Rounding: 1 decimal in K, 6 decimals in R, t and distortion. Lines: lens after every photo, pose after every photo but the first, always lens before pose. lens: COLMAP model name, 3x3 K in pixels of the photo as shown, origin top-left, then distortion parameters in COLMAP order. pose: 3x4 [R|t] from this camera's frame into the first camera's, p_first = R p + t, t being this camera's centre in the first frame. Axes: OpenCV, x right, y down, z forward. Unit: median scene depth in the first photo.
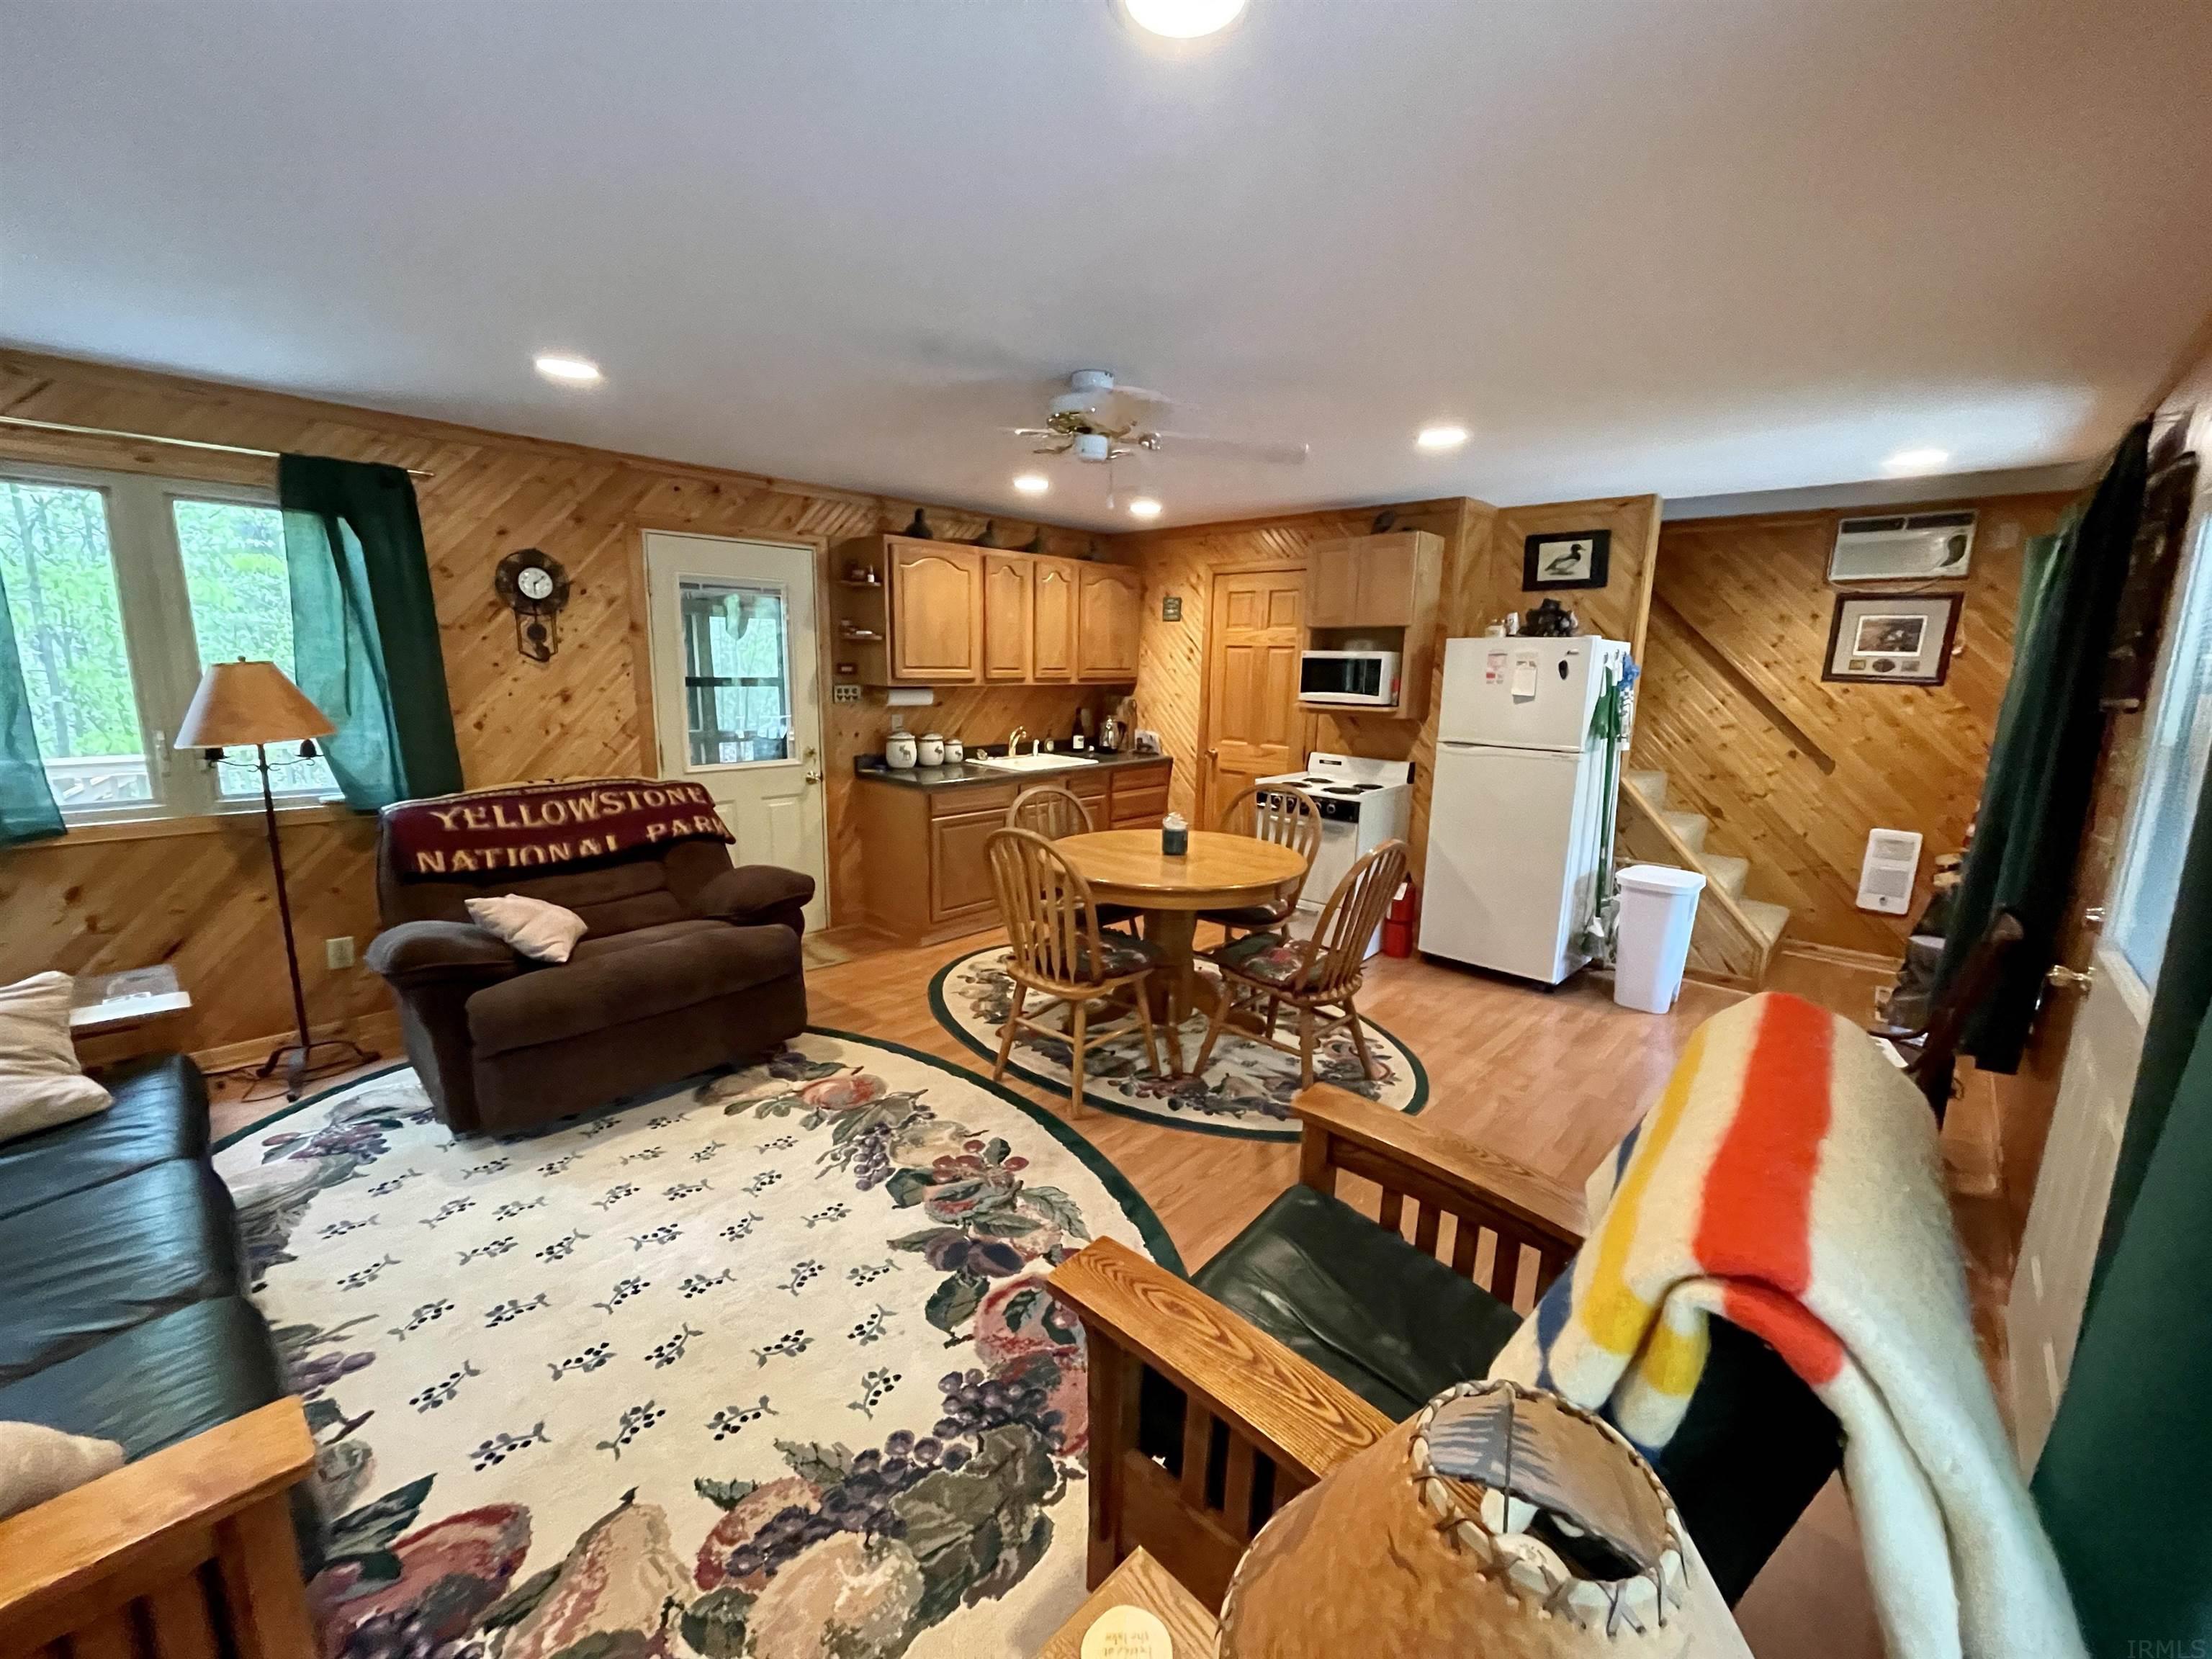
lens RADIAL K [[886.3, 0, 1104.8], [0, 886.3, 825.7], [0, 0, 1]] dist [0.000141, -0.000133]
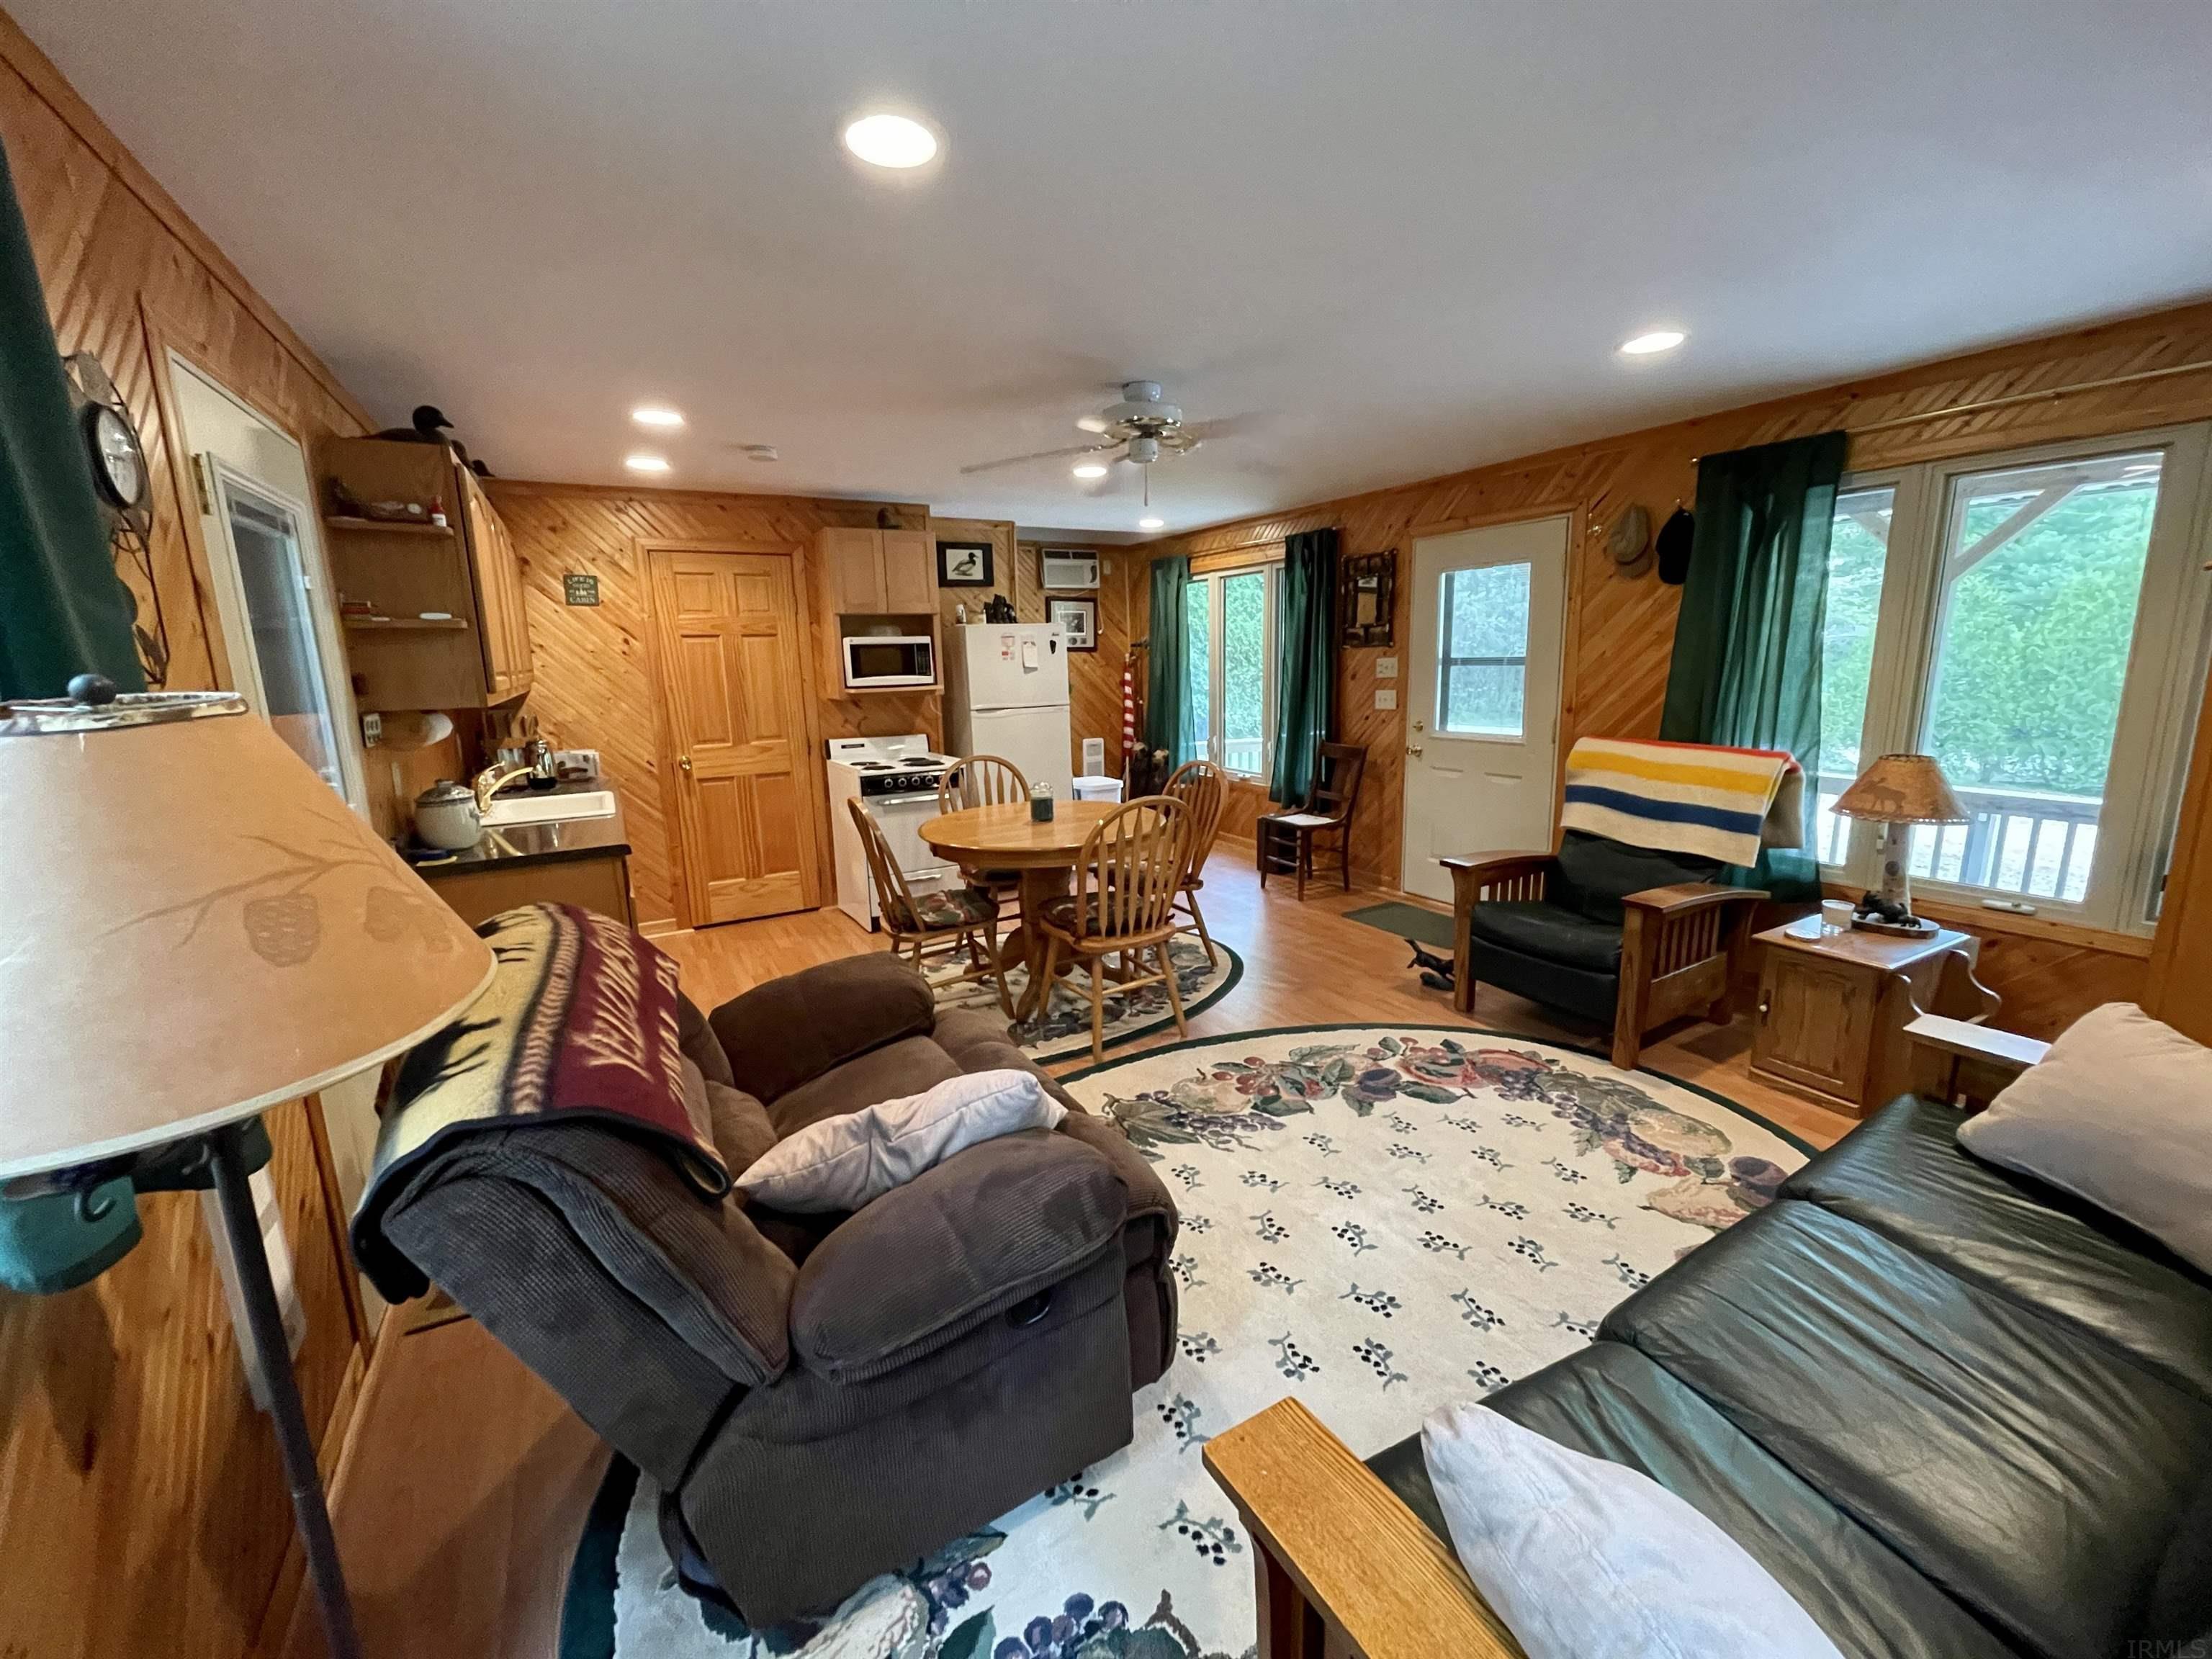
lens RADIAL K [[886.3, 0, 1104.8], [0, 886.3, 825.7], [0, 0, 1]] dist [0.000141, -0.000133]
pose [[0.294940, -0.212065, 0.931686, -0.907861], [0.211179, 0.965416, 0.152891, -0.110727], [-0.931887, 0.151659, 0.329524, 0.569322]]
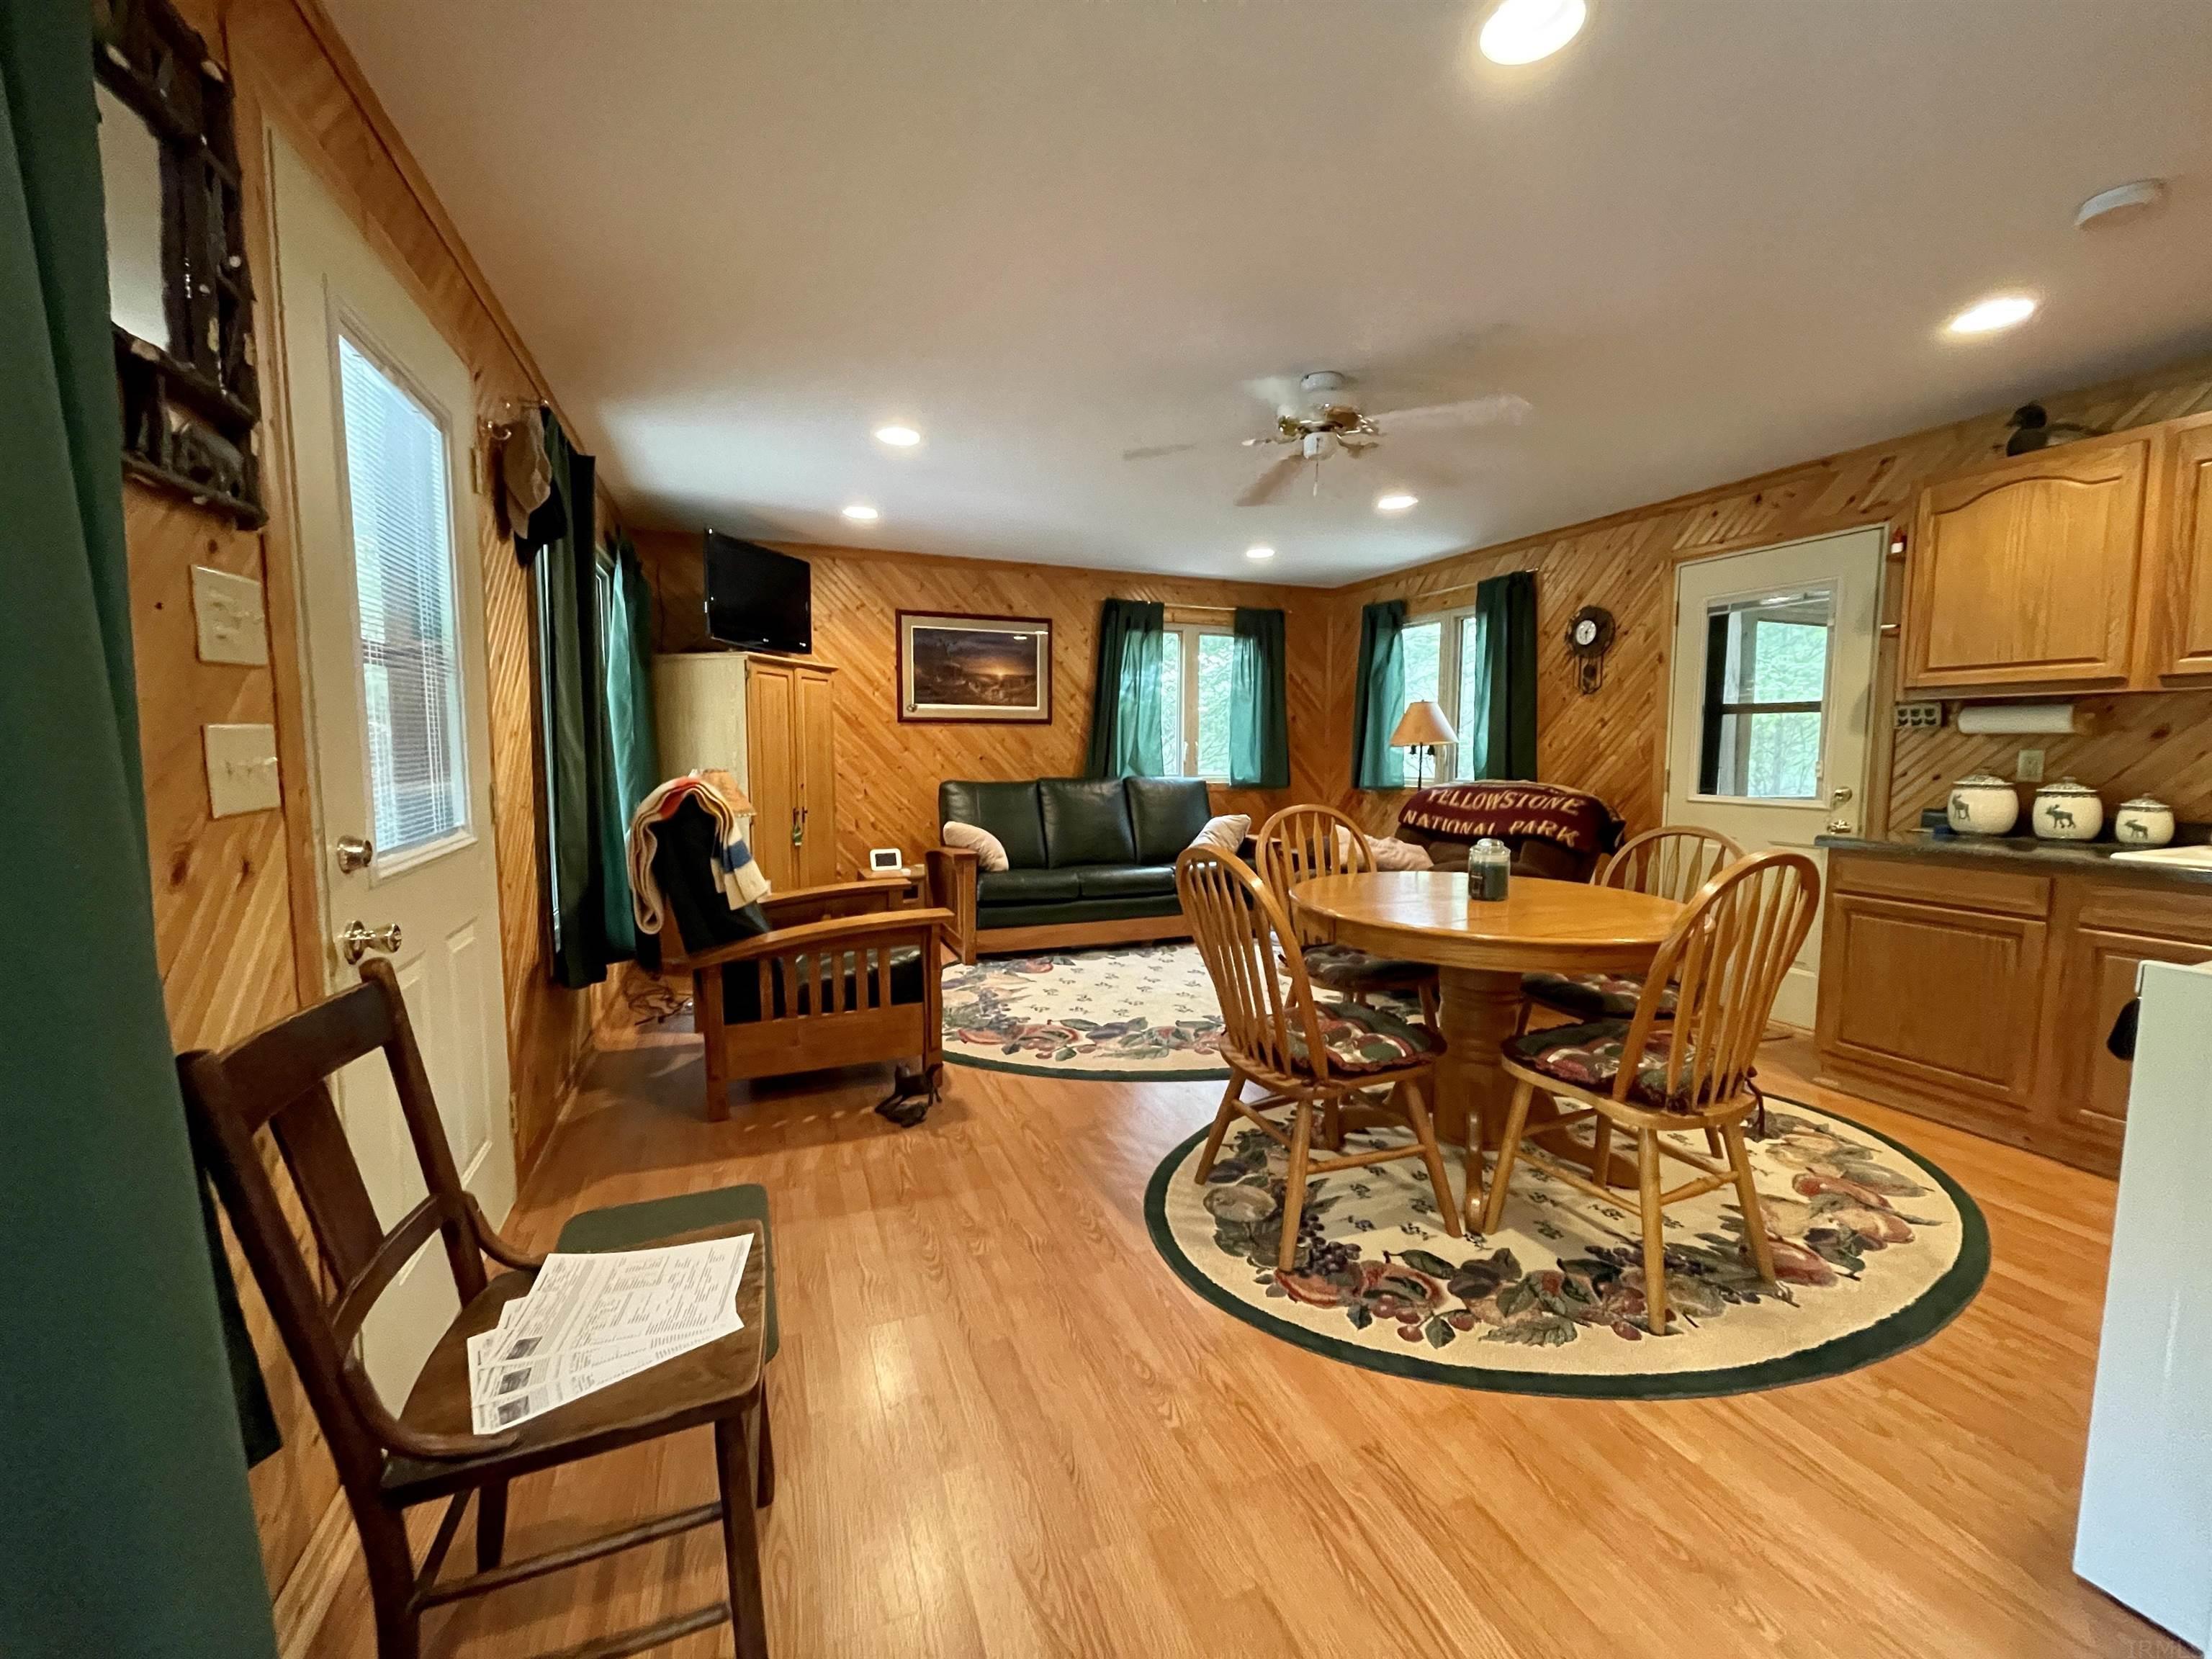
lens RADIAL K [[886.3, 0, 1104.8], [0, 886.3, 825.7], [0, 0, 1]] dist [0.000141, -0.000133]
pose [[-0.426695, 0.056849, -0.902607, 0.824565], [-0.183413, 0.971844, 0.147916, -0.070755], [0.885602, 0.228665, -0.404254, 0.997544]]
